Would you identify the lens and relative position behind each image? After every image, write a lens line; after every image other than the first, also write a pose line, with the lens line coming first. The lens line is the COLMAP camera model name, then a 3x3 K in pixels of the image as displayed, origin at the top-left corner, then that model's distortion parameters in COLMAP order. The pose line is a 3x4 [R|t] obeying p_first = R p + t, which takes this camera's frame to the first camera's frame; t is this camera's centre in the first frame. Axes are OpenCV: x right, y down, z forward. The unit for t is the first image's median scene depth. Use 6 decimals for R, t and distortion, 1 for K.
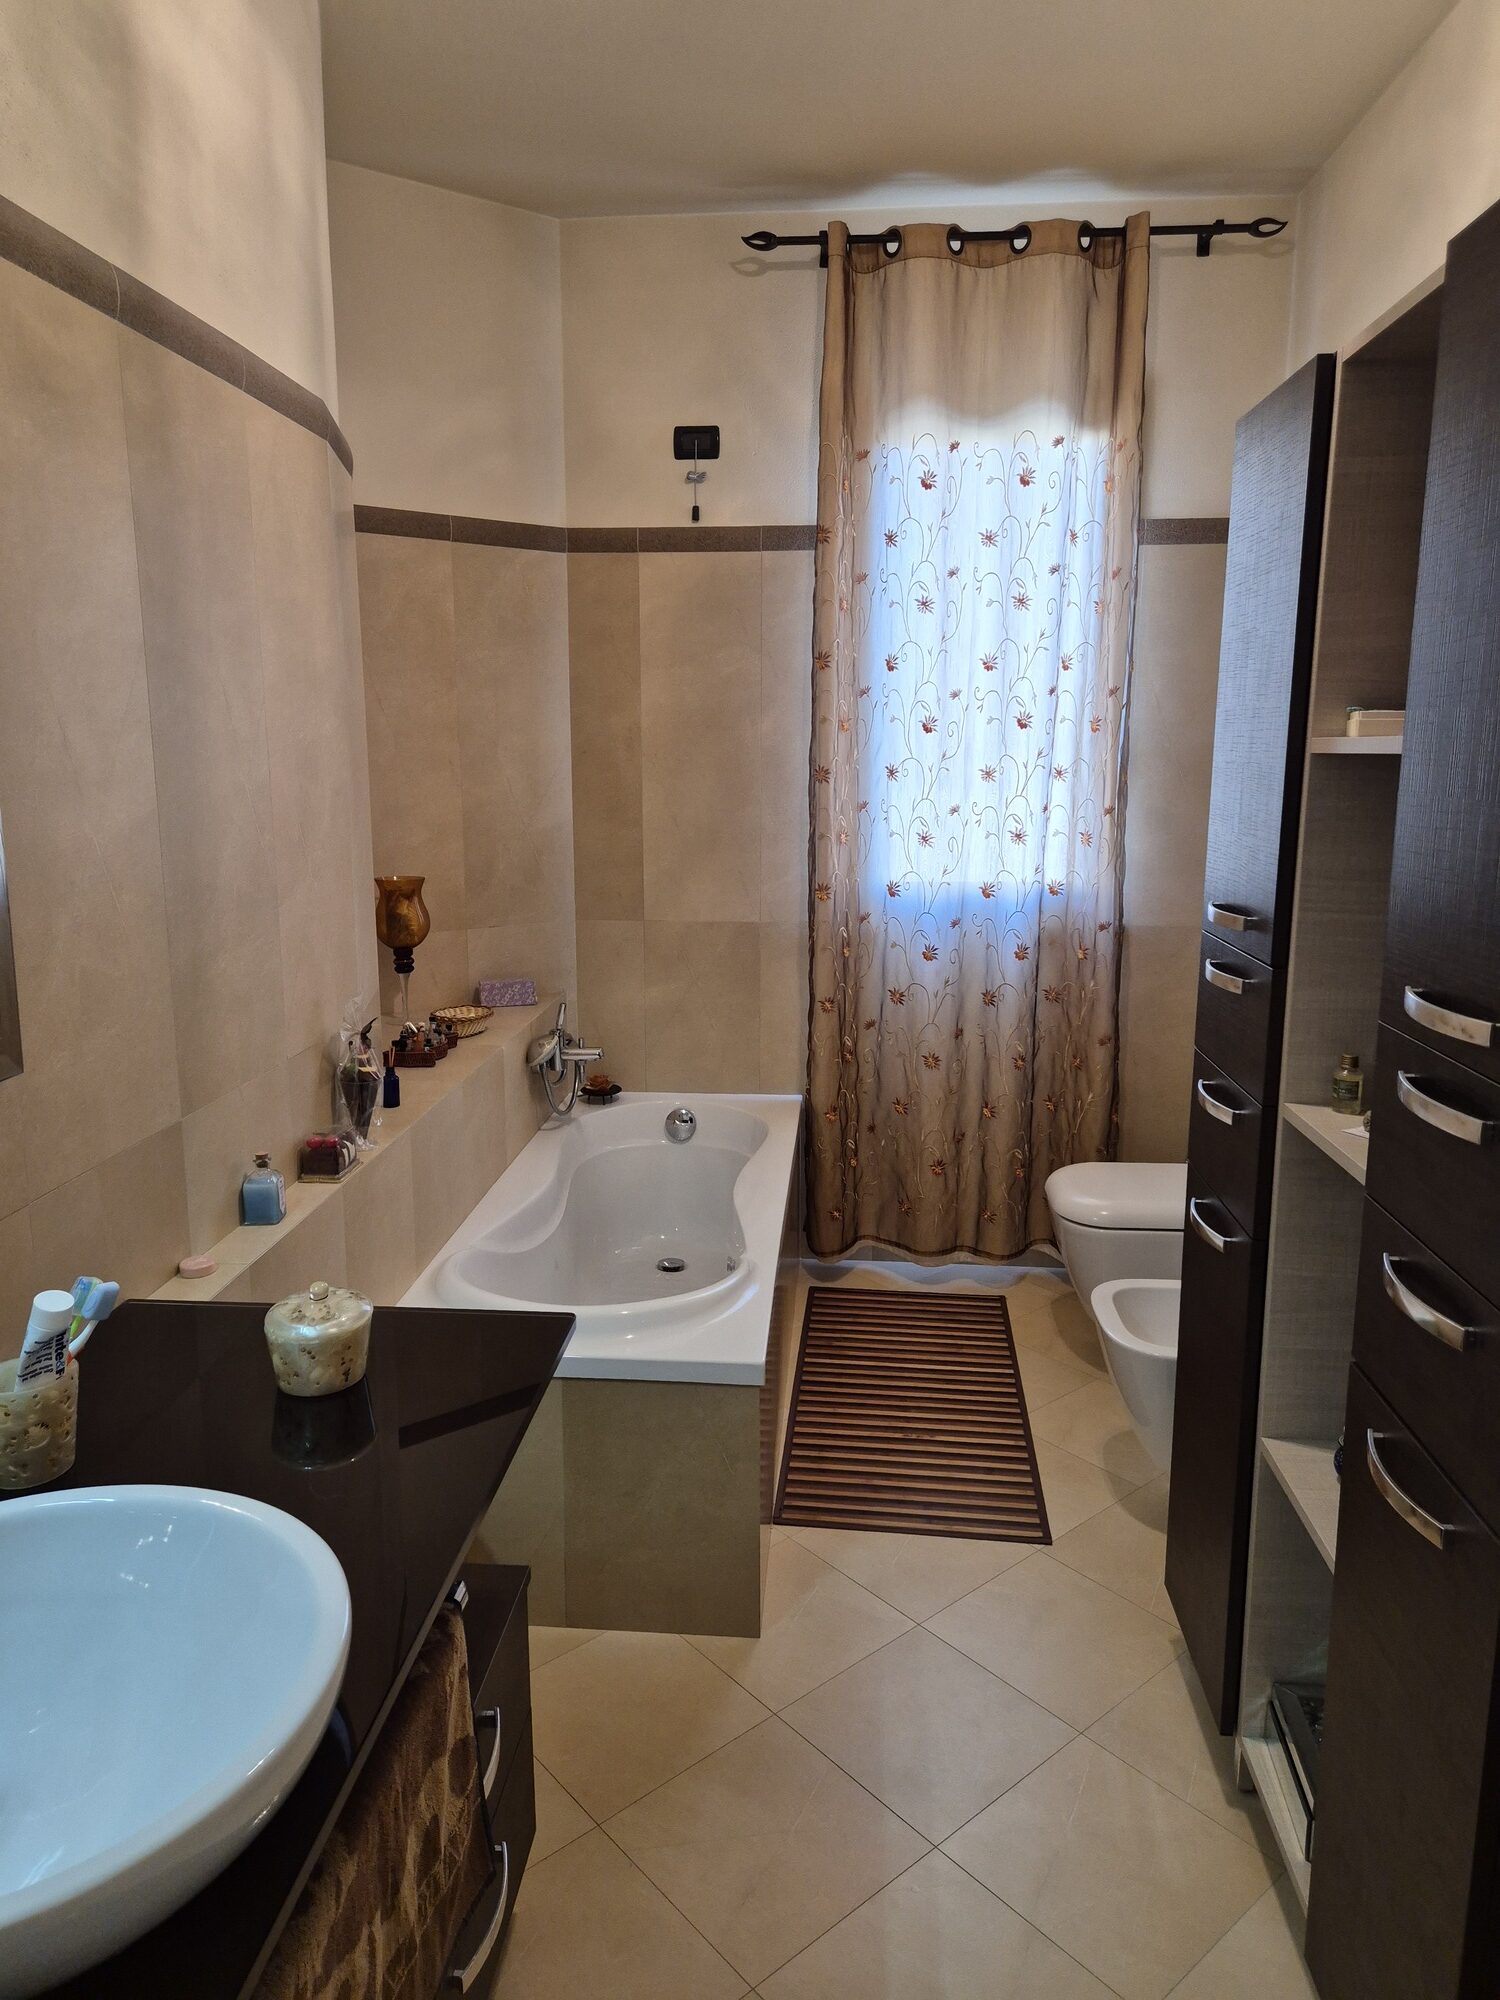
lens RADIAL K [[1343.3, 0, 748.1], [0, 1343.3, 979.1], [0, 0, 1]] dist [0.082115, -0.083301]
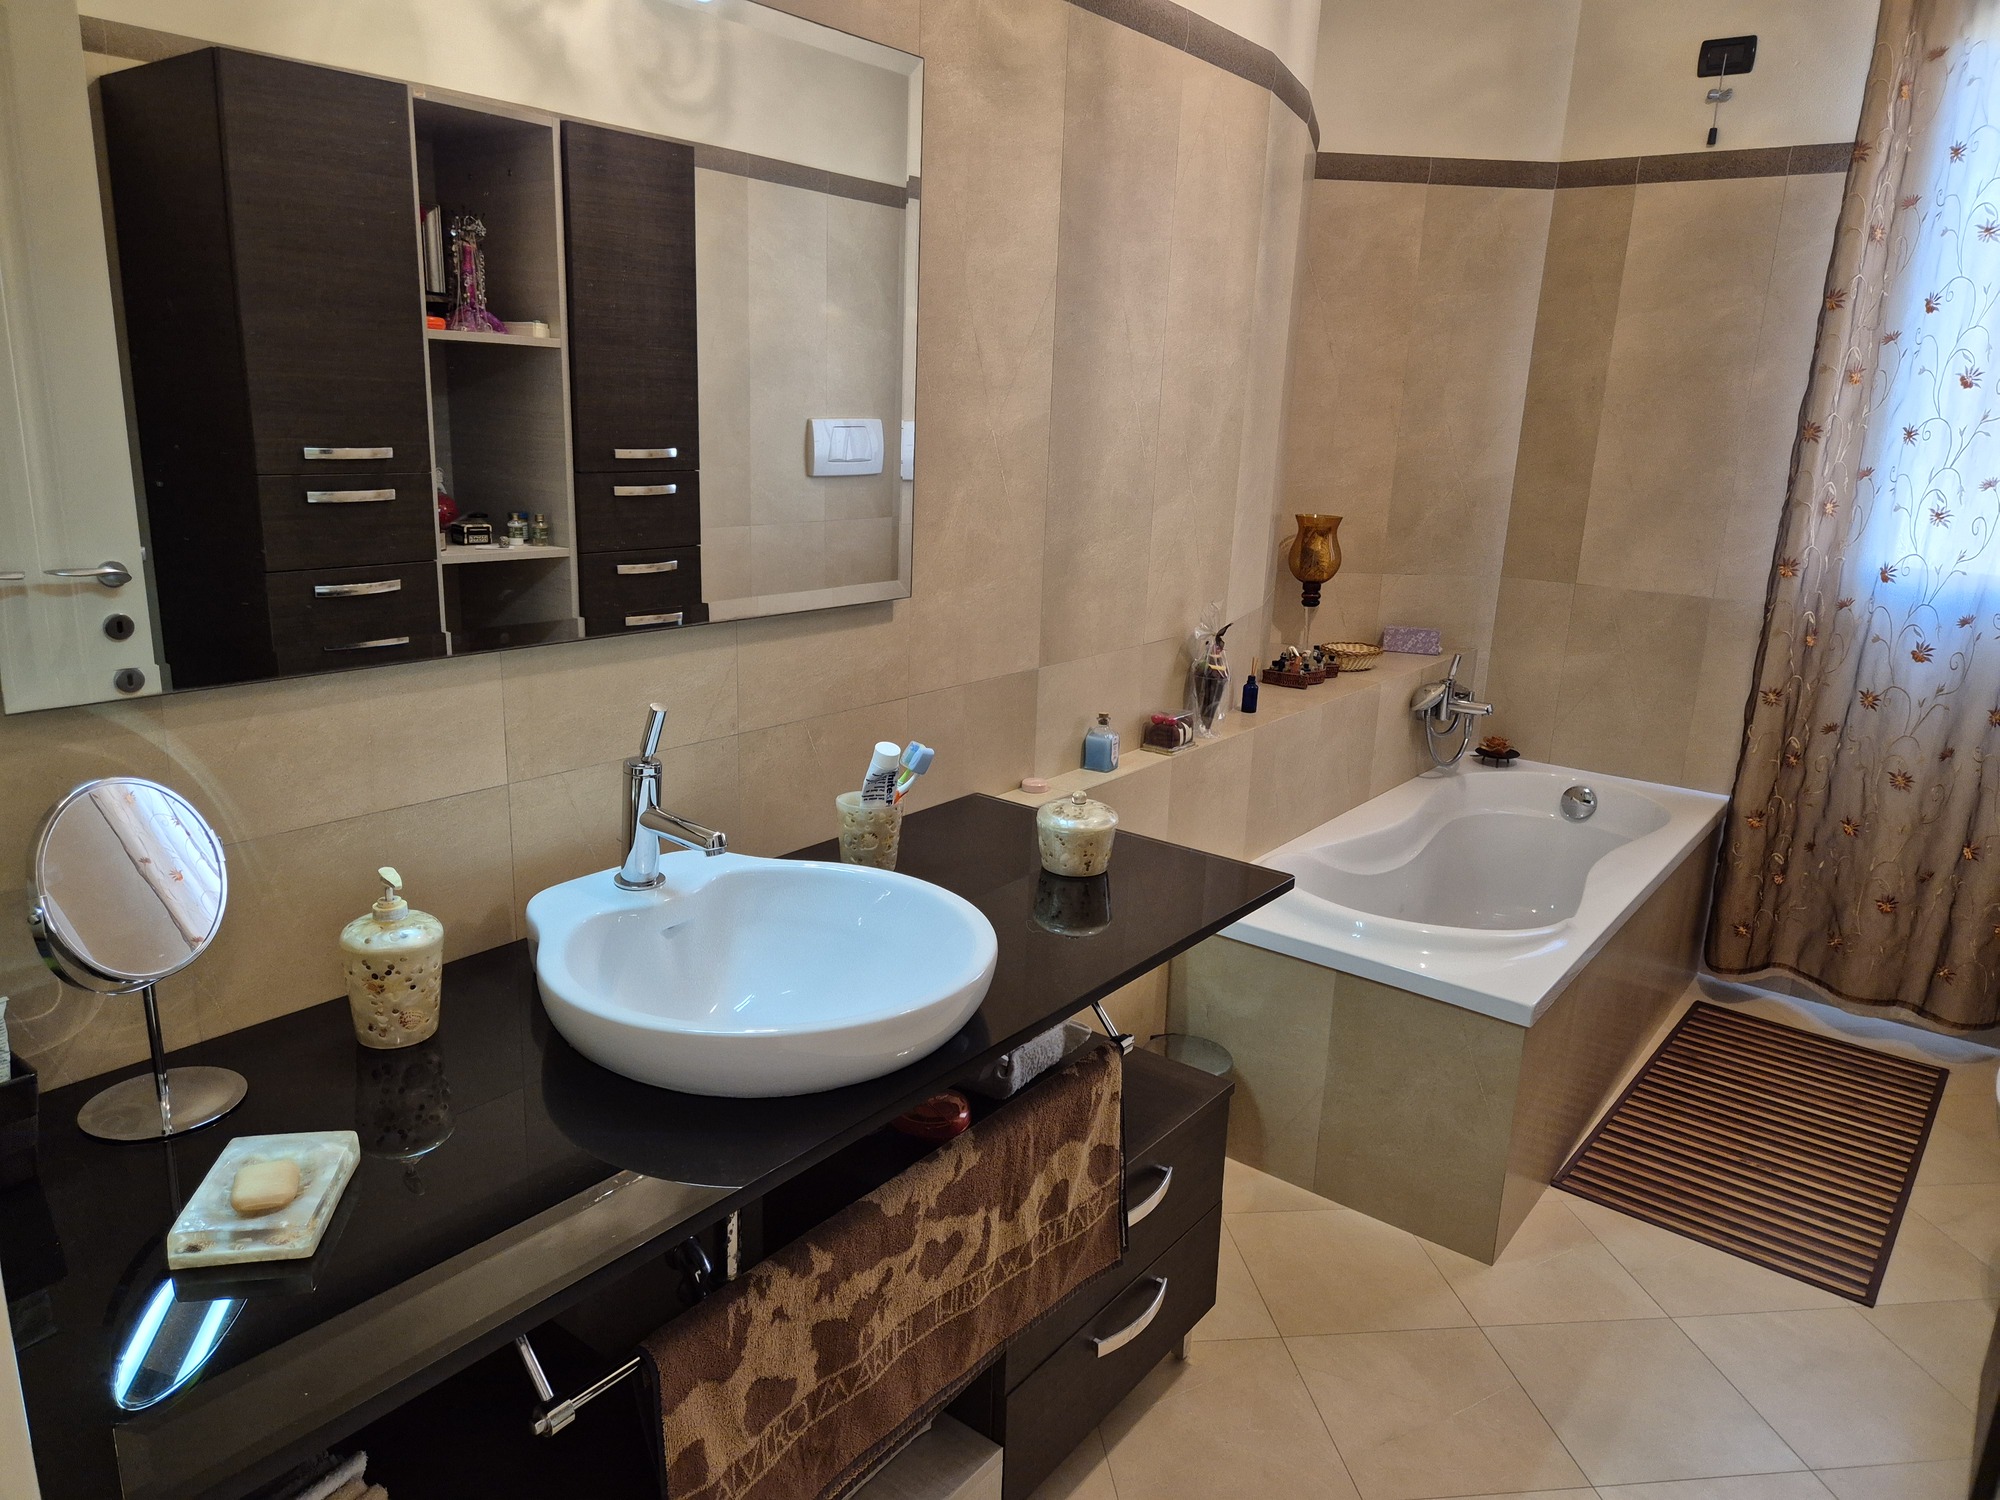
lens RADIAL K [[1343.3, 0, 989.4], [0, 1343.3, 752.8], [0, 0, 1]] dist [0.082115, -0.083301]
pose [[0.838965, 0.168257, -0.517520, 0.104035], [-0.130818, 0.985471, 0.108325, 0.026734], [0.528228, -0.023180, 0.848786, -0.041737]]
